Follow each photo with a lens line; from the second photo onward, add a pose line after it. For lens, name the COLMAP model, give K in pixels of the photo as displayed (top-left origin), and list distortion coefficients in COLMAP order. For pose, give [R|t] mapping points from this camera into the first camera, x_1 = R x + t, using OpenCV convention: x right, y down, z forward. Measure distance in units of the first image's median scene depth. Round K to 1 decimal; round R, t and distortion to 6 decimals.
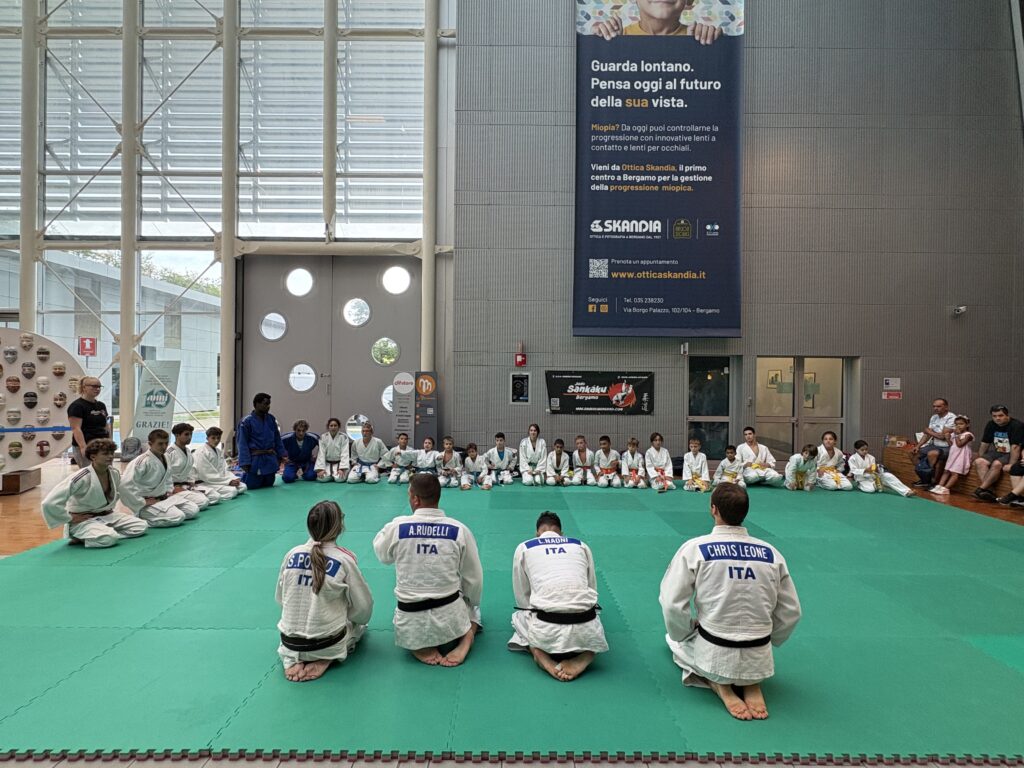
lens RADIAL K [[501.2, 0, 510.6], [0, 501.2, 384.9], [0, 0, 1]] dist [0.000385, 0.000046]
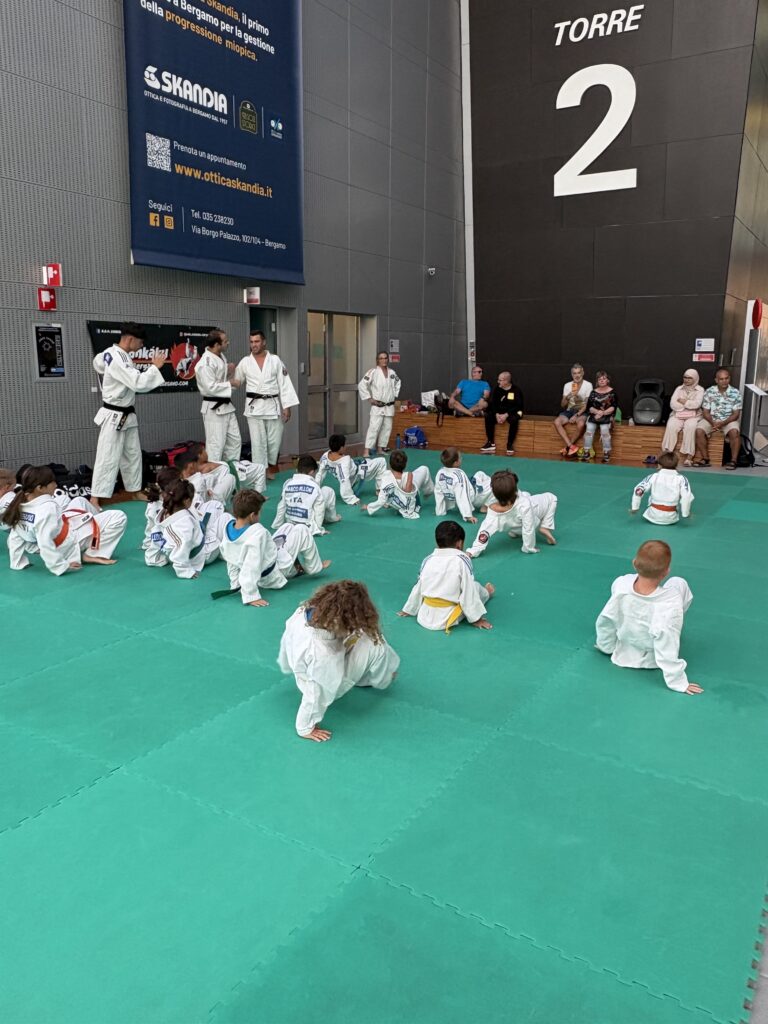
lens RADIAL K [[777.2, 0, 385.7], [0, 777.2, 512.2], [0, 0, 1]] dist [-0.006533, 0.008361]
pose [[0.528493, -0.174823, 0.830742, -0.534557], [-0.002361, 0.978260, 0.207370, 0.001169], [-0.848934, -0.111555, 0.516591, 0.215404]]
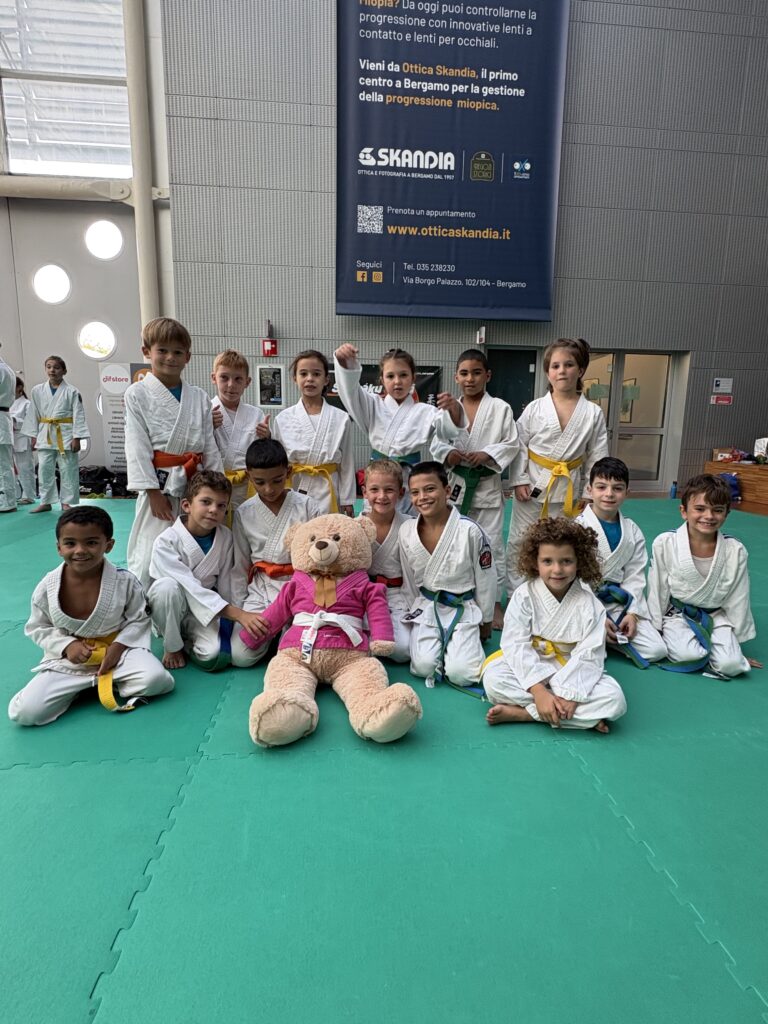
lens RADIAL K [[501.2, 0, 382.2], [0, 501.2, 510.7], [0, 0, 1]] dist [0.000385, 0.000046]
pose [[0.995949, -0.012206, 0.089082, 0.119354], [-0.002072, 0.987365, 0.158452, 0.073005], [-0.089891, -0.157995, 0.983340, 0.198045]]
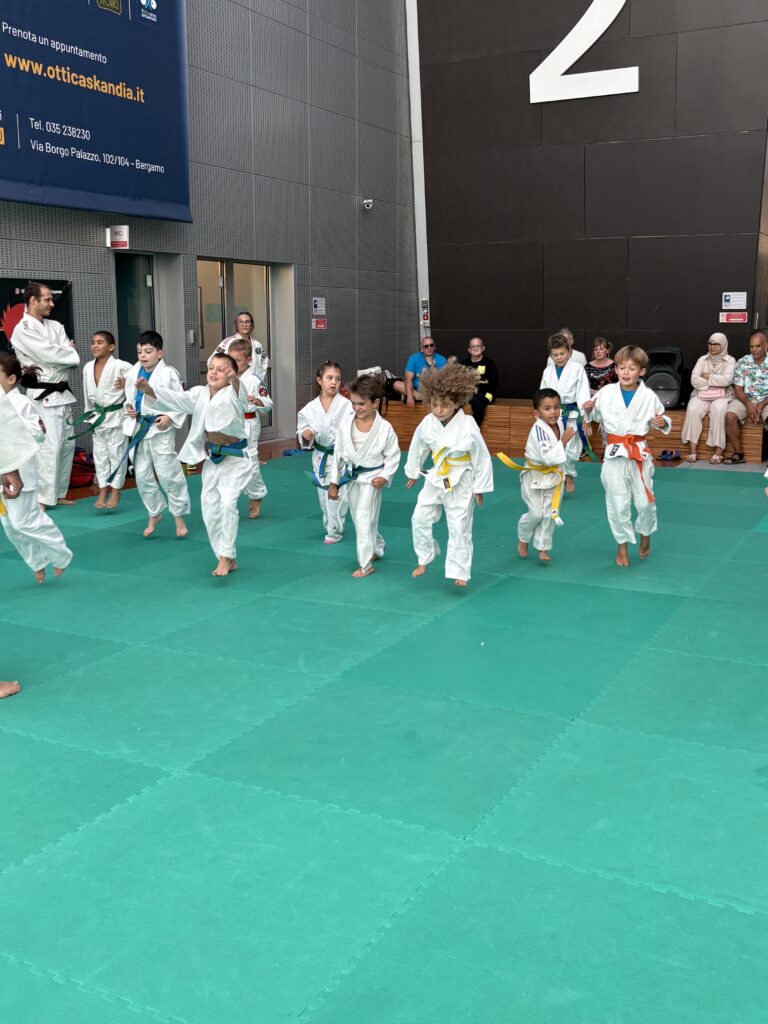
lens RADIAL K [[1063.9, 0, 387.9], [0, 1063.9, 497.1], [0, 0, 1]] dist [0.025769, -0.021421]
pose [[0.466275, -0.157647, 0.870480, -0.527350], [0.004679, 0.984419, 0.175776, 0.000698], [-0.884628, -0.077887, 0.459747, 0.214744]]
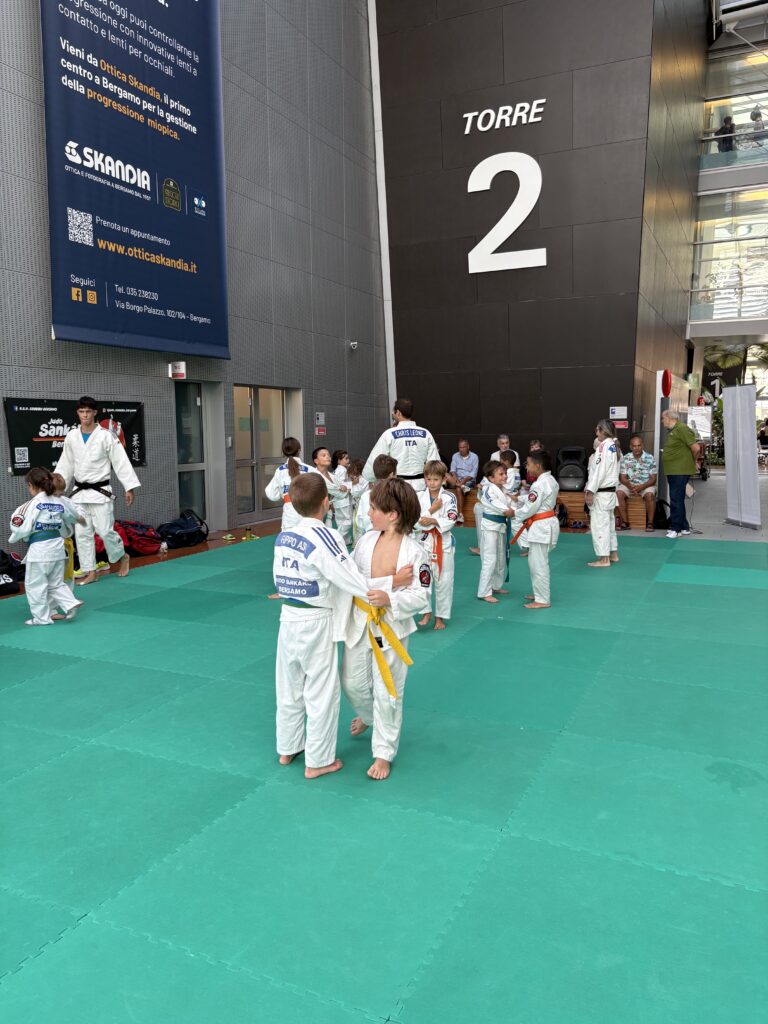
lens RADIAL K [[773.9, 0, 386.0], [0, 773.9, 514.3], [0, 0, 1]] dist [0.019094, -0.010240]
pose [[0.427359, -0.118222, 0.896319, -0.531326], [0.011822, 0.992059, 0.125213, -0.003533], [-0.904005, -0.042915, 0.425363, 0.251542]]
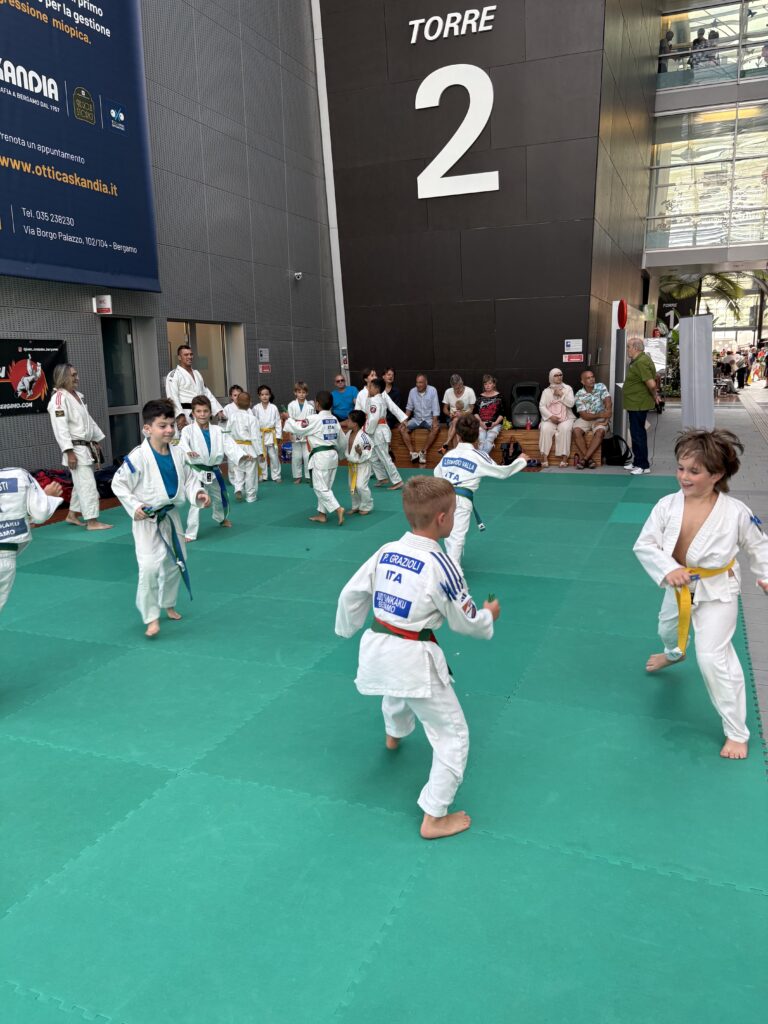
lens RADIAL K [[772.9, 0, 393.6], [0, 772.9, 514.2], [0, 0, 1]] dist [0.038995, -0.052485]
pose [[0.368353, -0.199954, 0.907929, -0.483522], [0.024464, 0.978344, 0.205536, -0.003443], [-0.929364, -0.053498, 0.365268, 0.256738]]
